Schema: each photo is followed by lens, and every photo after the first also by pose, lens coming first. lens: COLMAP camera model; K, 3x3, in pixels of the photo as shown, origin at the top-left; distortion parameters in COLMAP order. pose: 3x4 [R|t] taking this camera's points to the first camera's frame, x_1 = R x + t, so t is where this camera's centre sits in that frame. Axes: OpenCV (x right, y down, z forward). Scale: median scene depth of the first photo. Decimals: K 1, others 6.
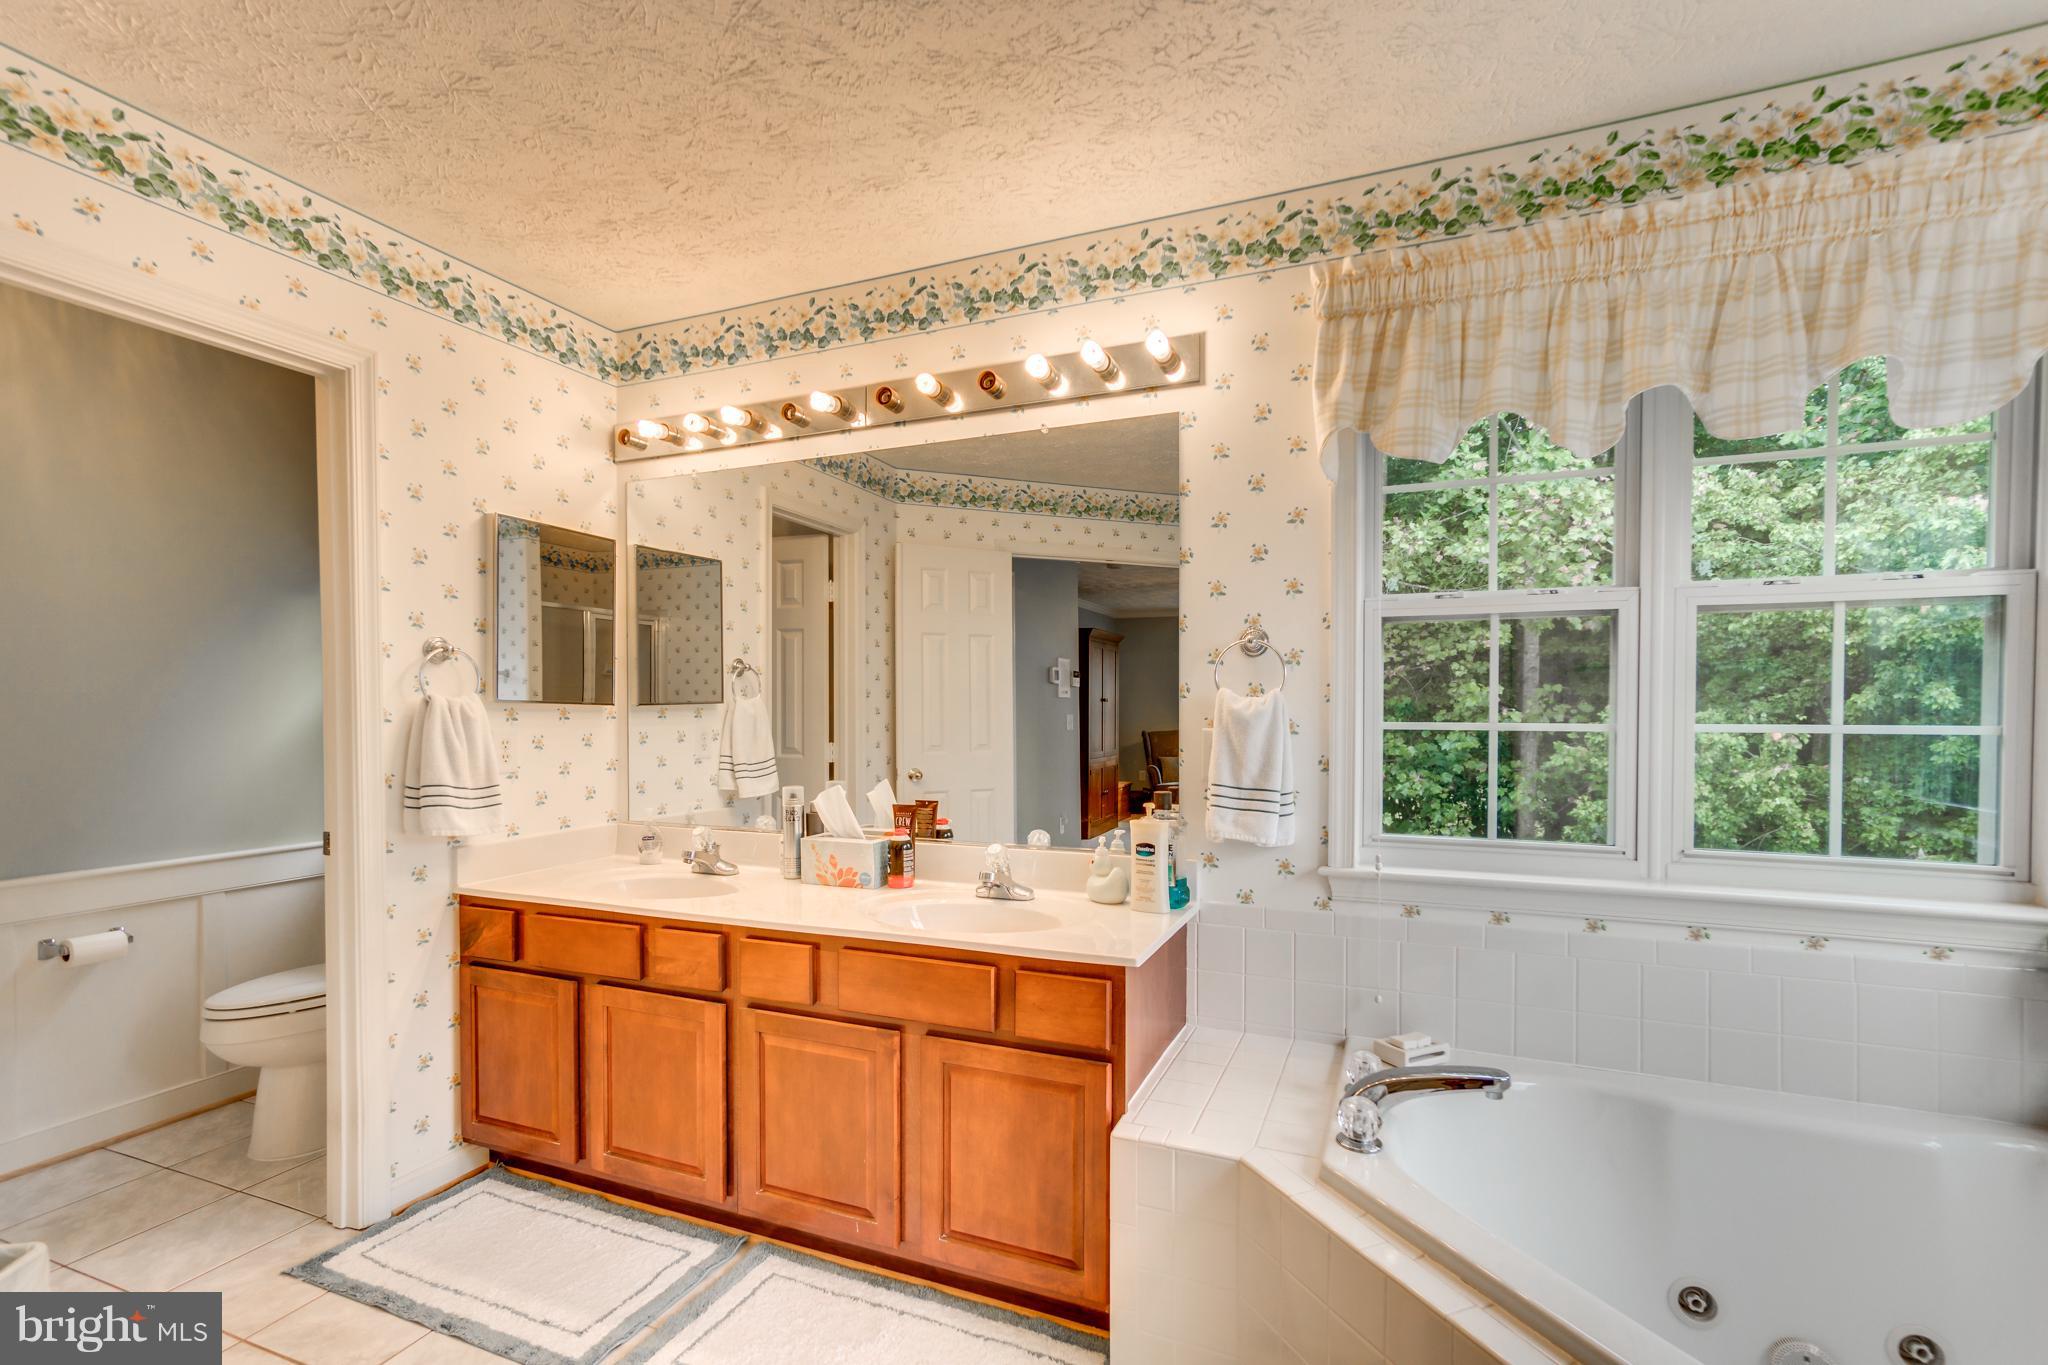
lens RADIAL K [[927.4, 0, 1017.7], [0, 927.4, 710.3], [0, 0, 1]] dist [-0.010589, 0.012982]
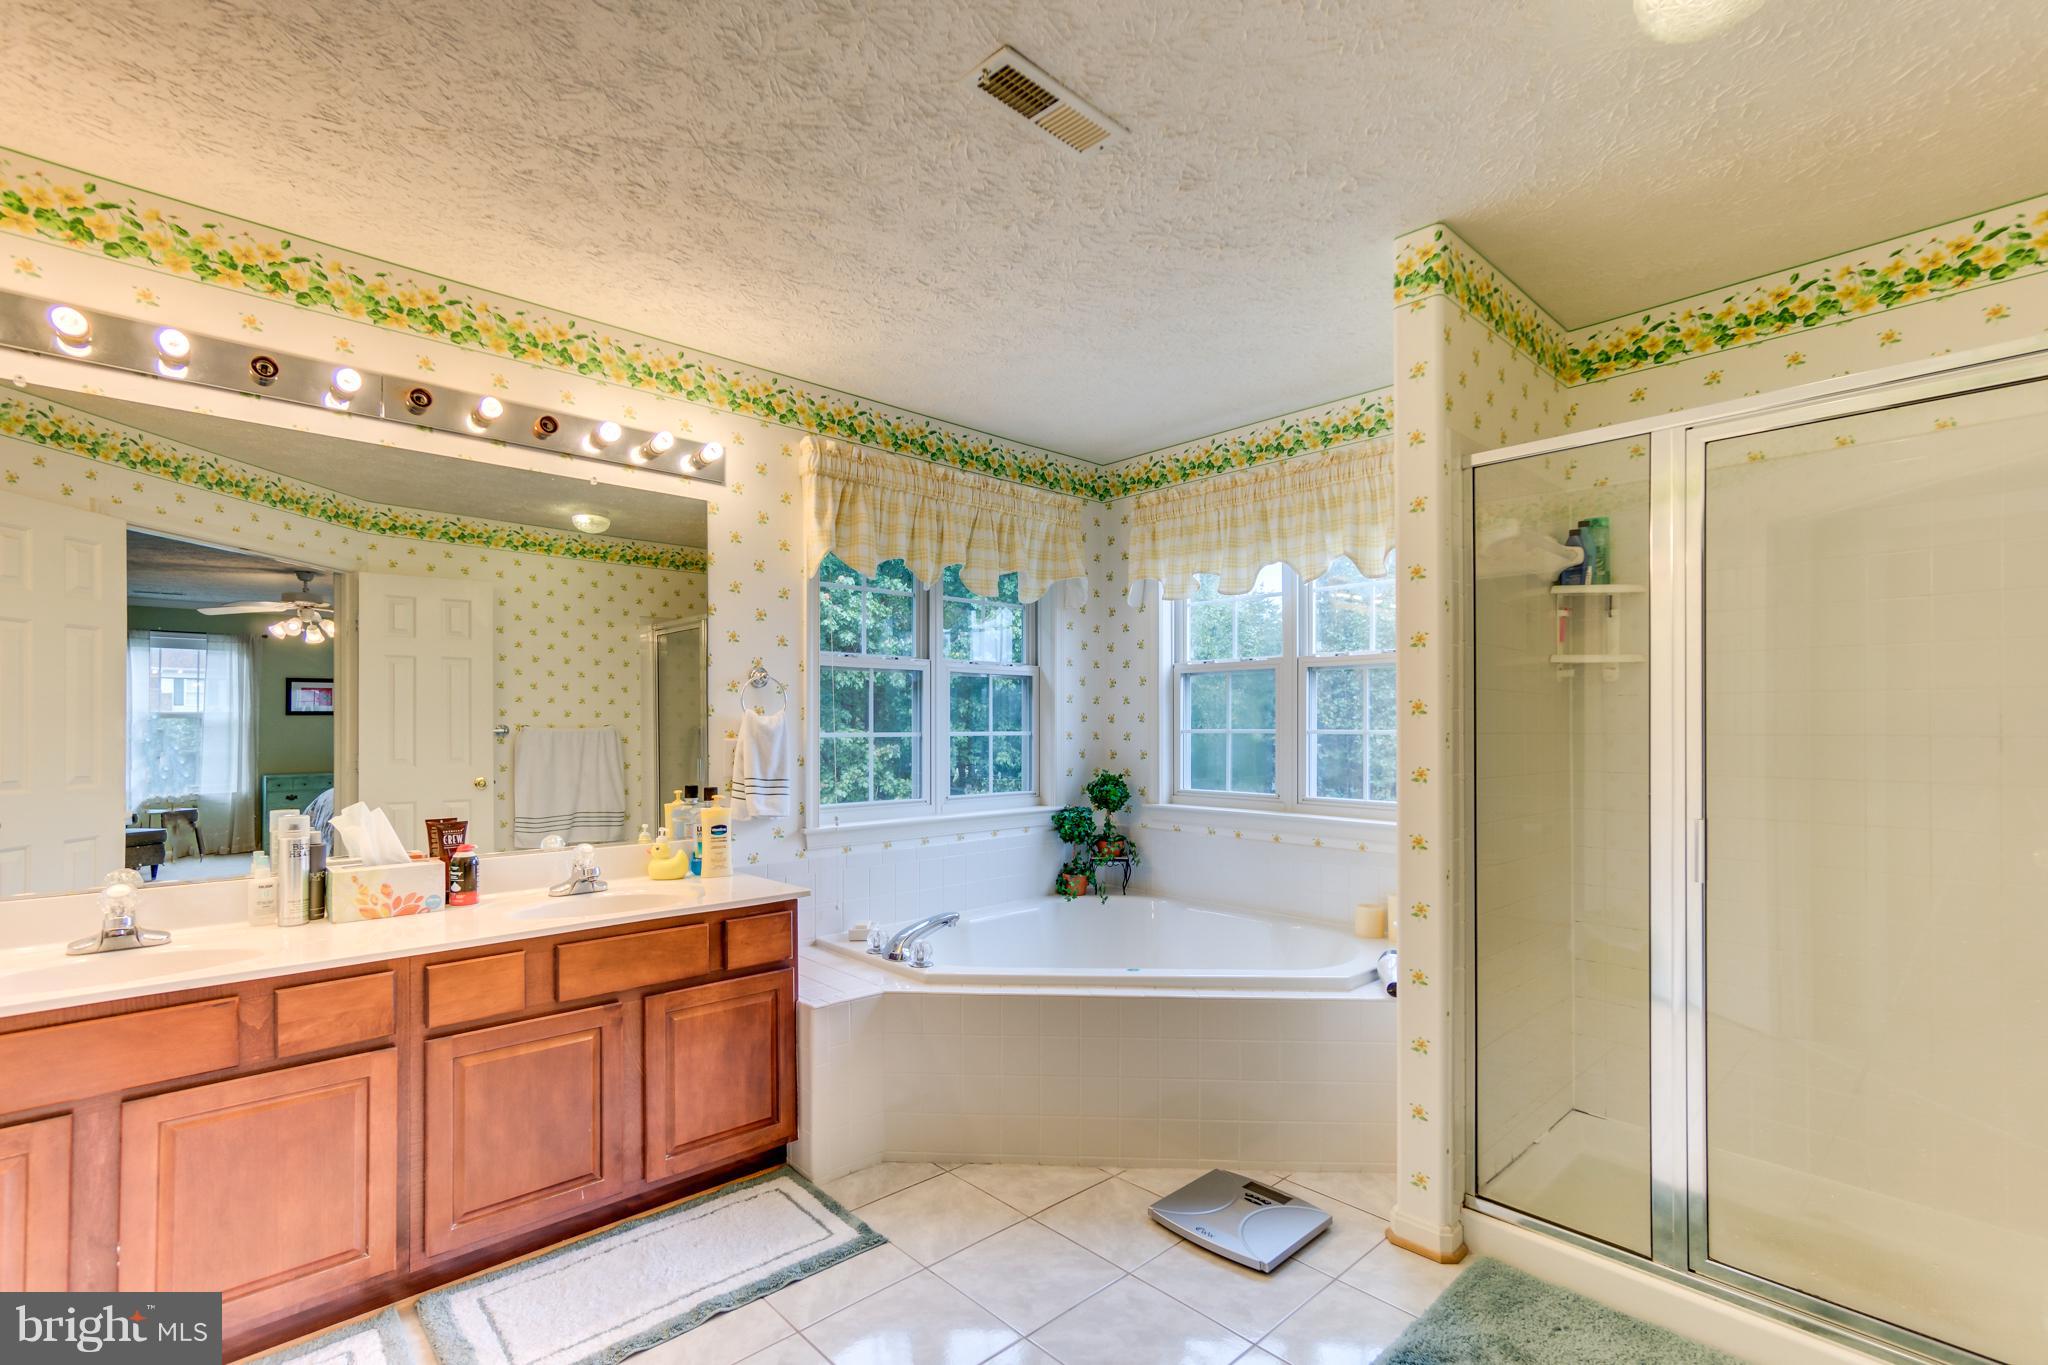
lens RADIAL K [[921.1, 0, 1021.6], [0, 921.1, 690.8], [0, 0, 1]] dist [-0.011344, 0.013172]
pose [[0.405534, 0.034912, 0.913413, -0.906262], [0.004326, 0.999186, -0.040111, 0.005990], [-0.914070, 0.020218, 0.405053, 0.063710]]
